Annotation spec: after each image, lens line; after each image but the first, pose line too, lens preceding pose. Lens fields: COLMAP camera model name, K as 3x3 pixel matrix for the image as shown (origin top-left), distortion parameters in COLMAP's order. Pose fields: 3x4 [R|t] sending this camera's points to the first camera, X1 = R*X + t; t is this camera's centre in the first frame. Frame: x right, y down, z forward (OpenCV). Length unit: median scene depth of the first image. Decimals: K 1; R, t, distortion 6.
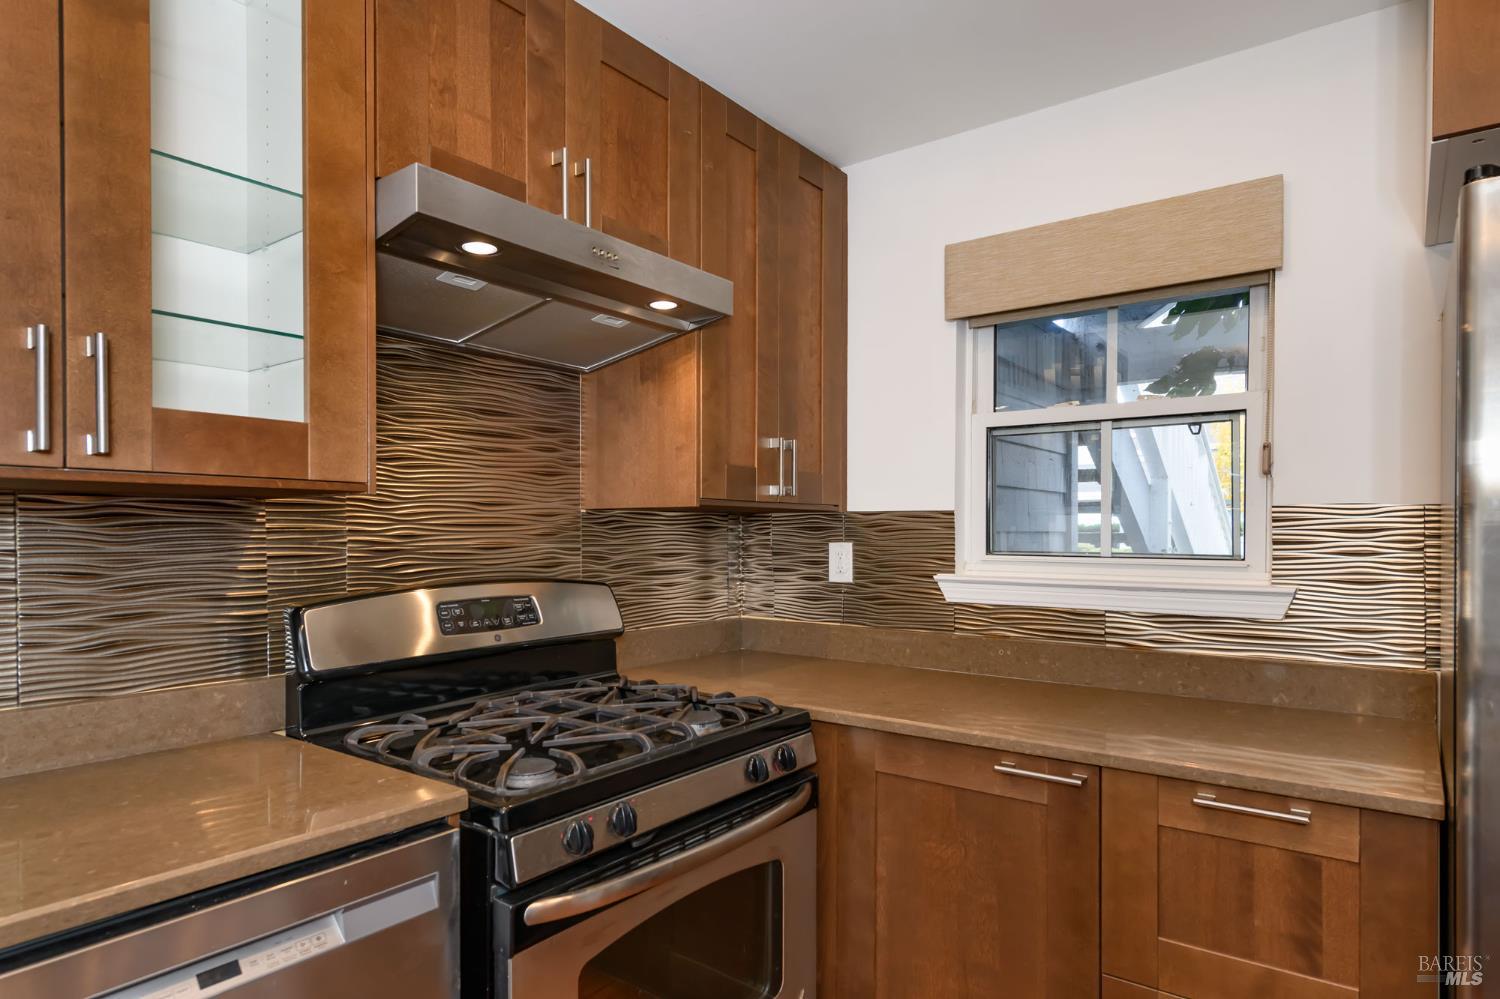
lens RADIAL K [[844.6, 0, 719.6], [0, 844.6, 542.1], [0, 0, 1]] dist [0.007425, 0.000288]
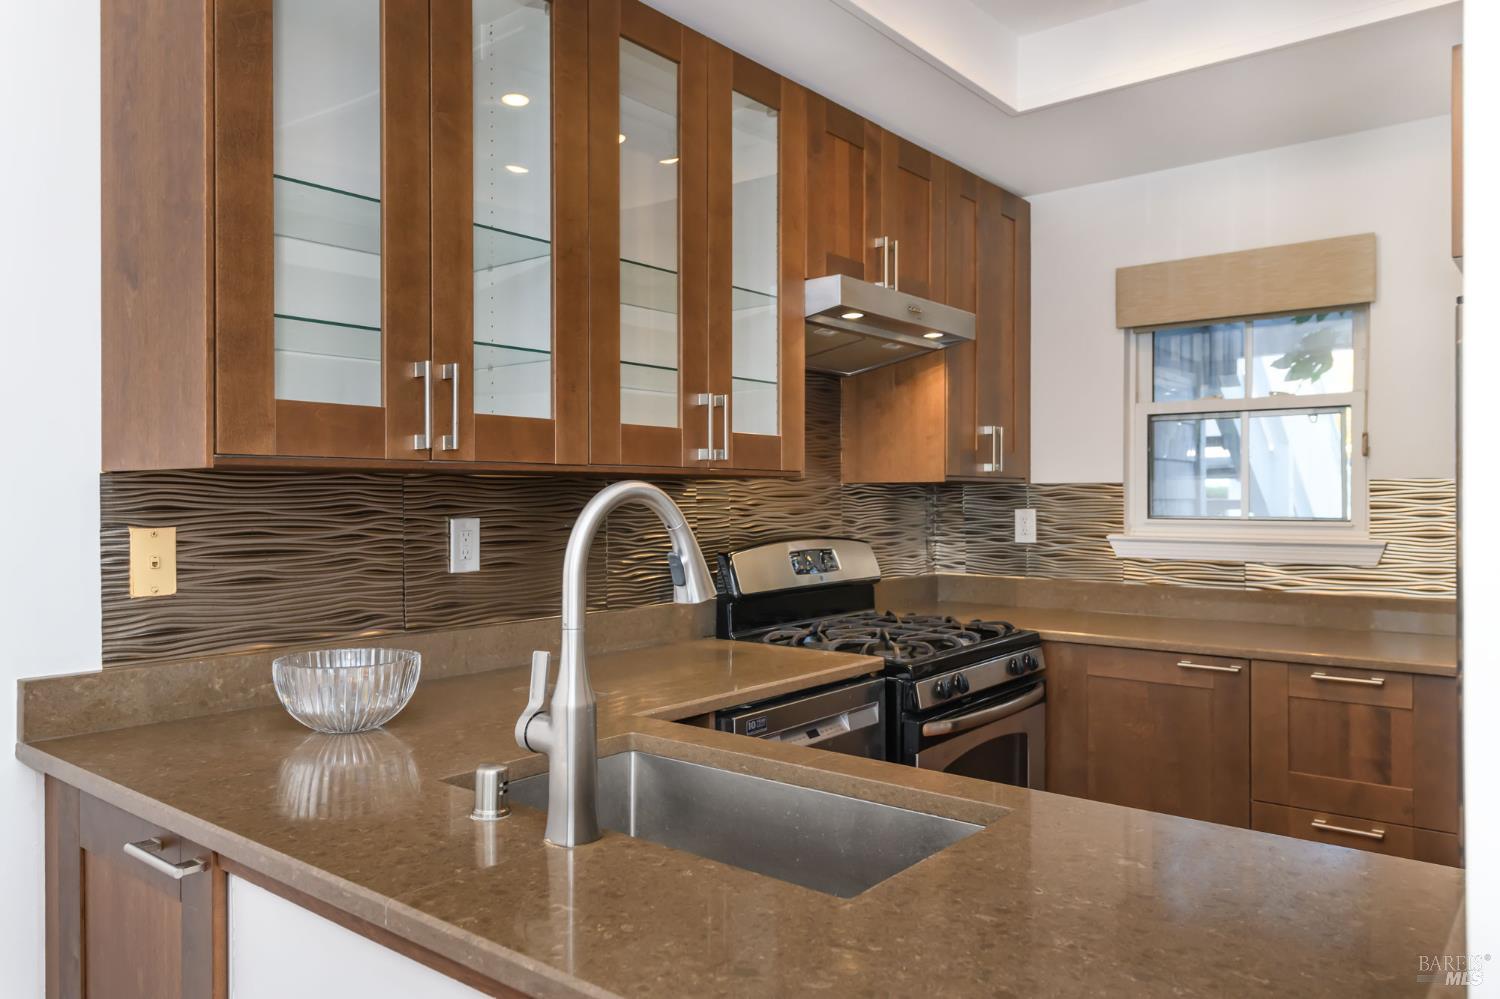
lens RADIAL K [[1152.3, 0, 723.8], [0, 1152.3, 512.4], [0, 0, 1]] dist [-0.013938, 0.005712]
pose [[0.999397, -0.003271, 0.034580, -0.423235], [0.003251, 0.999995, 0.000627, 0.003652], [-0.034581, -0.000515, 0.999402, -0.766575]]
